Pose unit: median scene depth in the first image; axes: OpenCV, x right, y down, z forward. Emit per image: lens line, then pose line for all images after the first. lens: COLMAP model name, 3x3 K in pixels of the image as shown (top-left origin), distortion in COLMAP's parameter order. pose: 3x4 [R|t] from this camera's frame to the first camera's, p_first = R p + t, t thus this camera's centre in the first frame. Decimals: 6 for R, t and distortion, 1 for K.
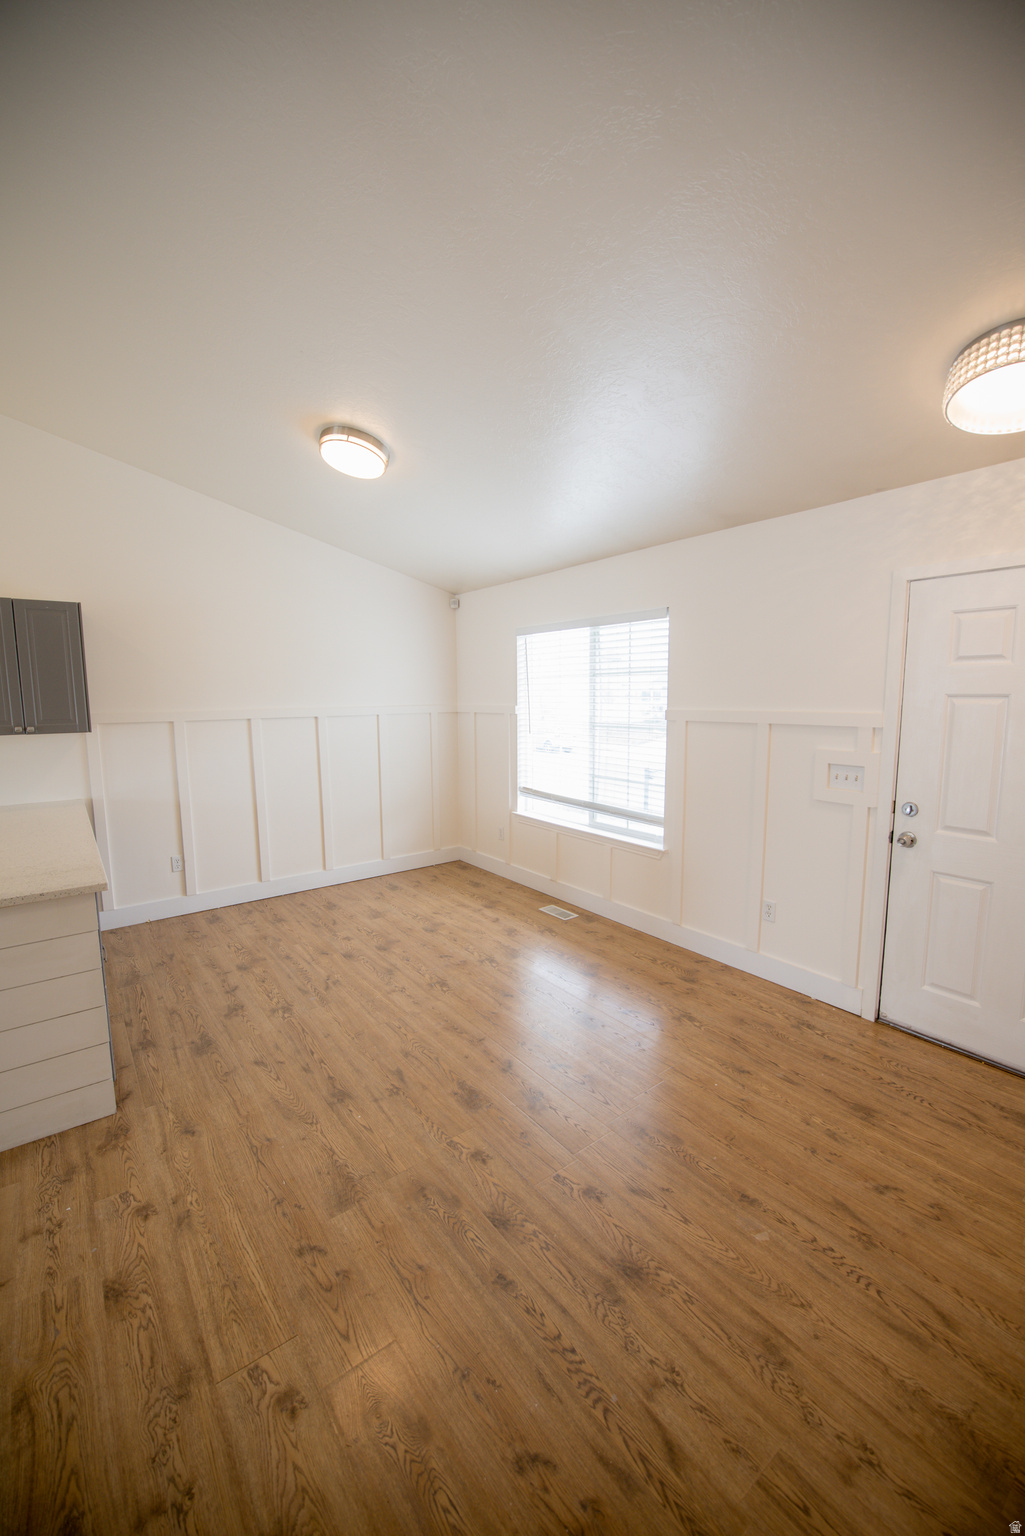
lens RADIAL K [[610.7, 0, 507.8], [0, 610.7, 770.4], [0, 0, 1]] dist [-0.013199, -0.003878]
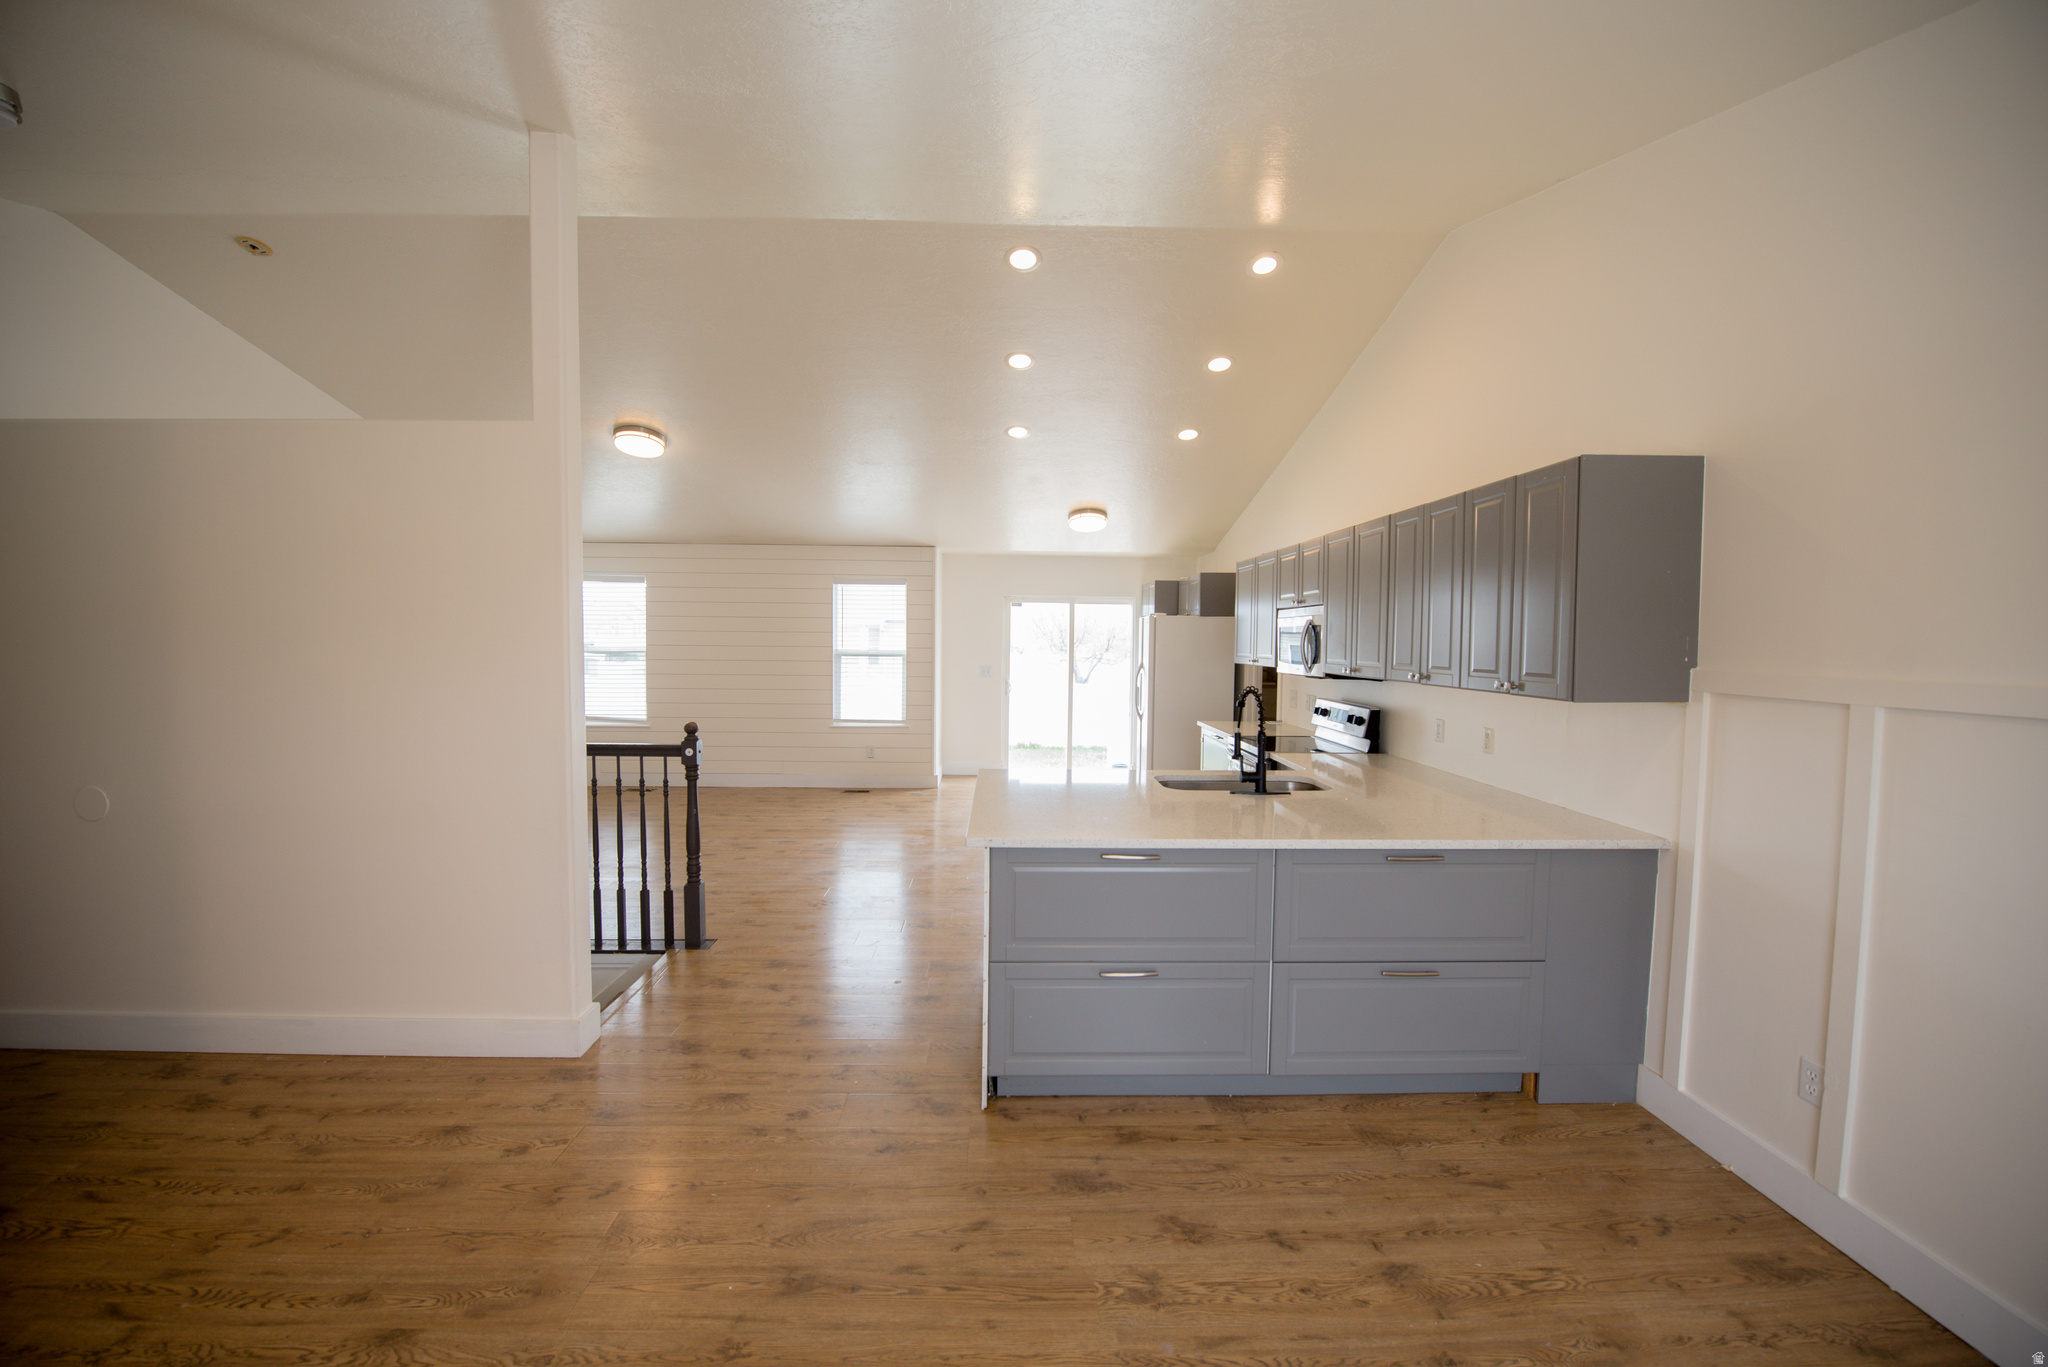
lens RADIAL K [[814.3, 0, 1023.1], [0, 814.3, 679.4], [0, 0, 1]] dist [-0.013199, -0.003878]
pose [[-0.578543, 0.043292, -0.814502, 0.174468], [-0.106384, 0.986055, 0.127976, -0.143975], [0.808684, 0.160690, -0.565870, 1.203638]]
